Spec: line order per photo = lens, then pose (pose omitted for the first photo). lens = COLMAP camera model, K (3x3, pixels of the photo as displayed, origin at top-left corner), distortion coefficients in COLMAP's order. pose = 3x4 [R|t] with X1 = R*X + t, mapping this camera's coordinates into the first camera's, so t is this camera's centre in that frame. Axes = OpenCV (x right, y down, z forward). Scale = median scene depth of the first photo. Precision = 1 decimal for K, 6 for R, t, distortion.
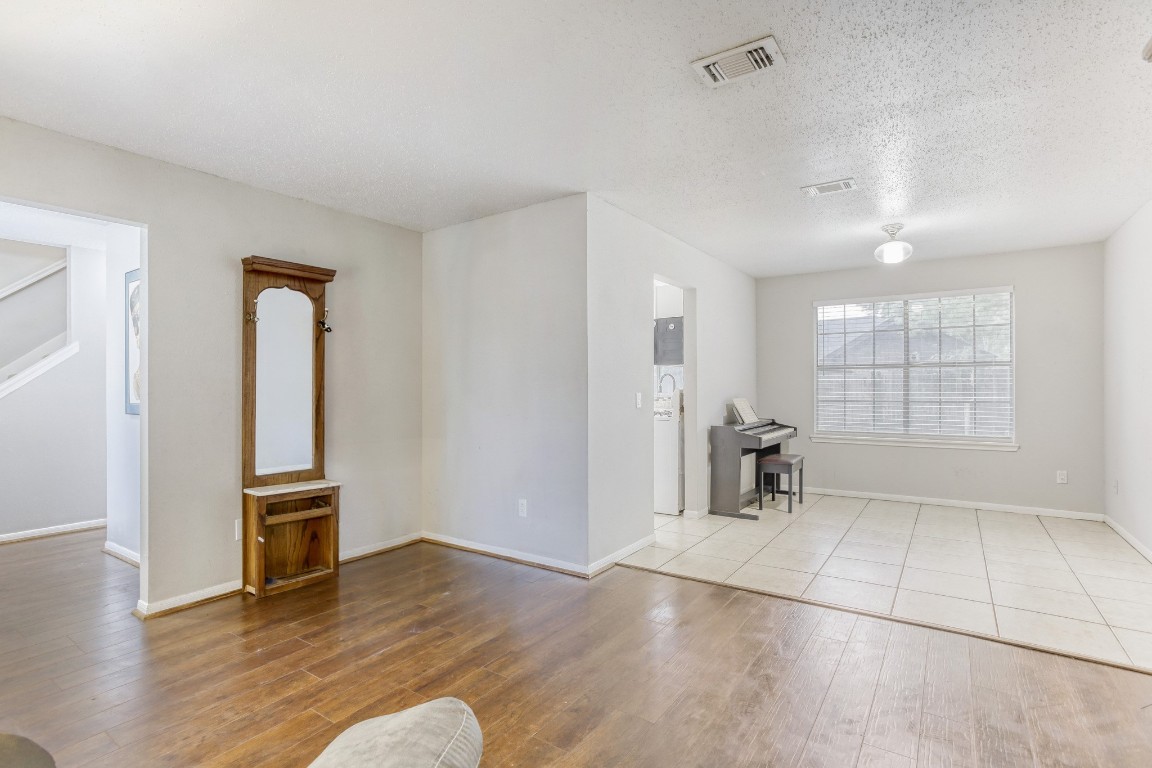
lens RADIAL K [[551.2, 0, 573.7], [0, 551.2, 385.4], [0, 0, 1]] dist [-0.041650, 0.016092]
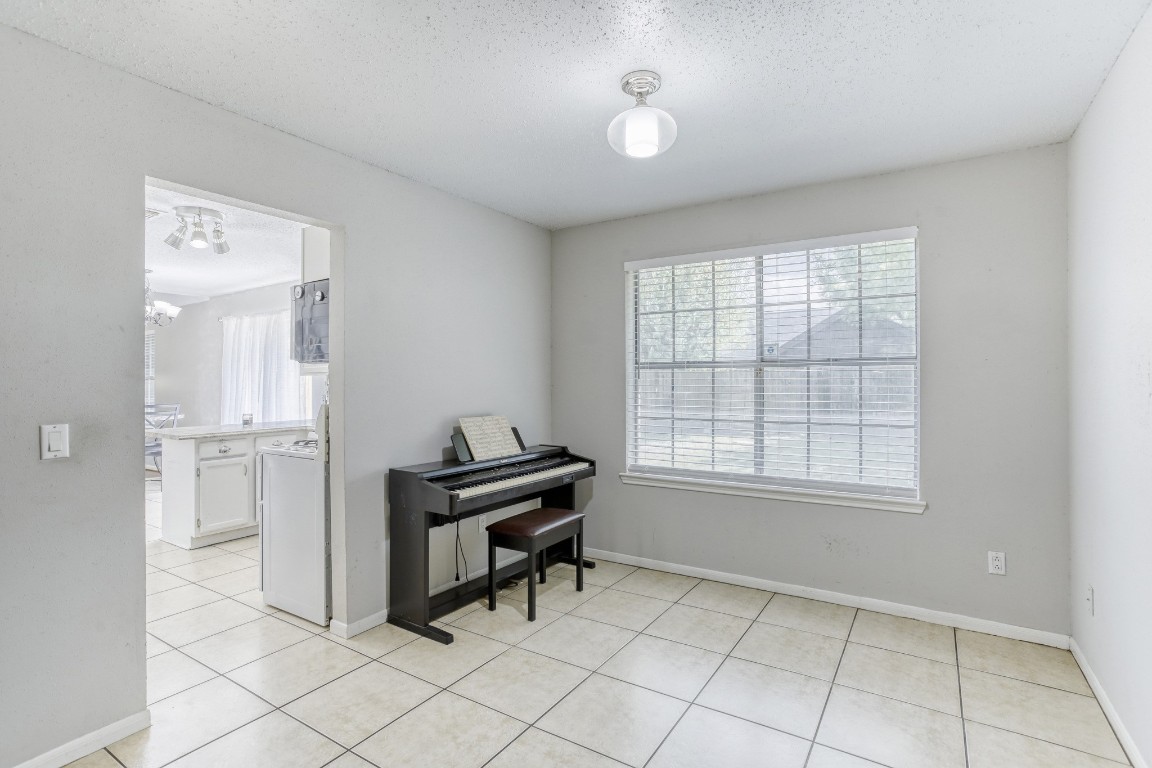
lens RADIAL K [[551.2, 0, 573.8], [0, 551.2, 380.3], [0, 0, 1]] dist [-0.041650, 0.016092]
pose [[0.999594, 0.001276, 0.028450, 0.410108], [-0.001268, 0.999999, -0.000308, -0.018121], [-0.028451, 0.000272, 0.999595, 0.410308]]
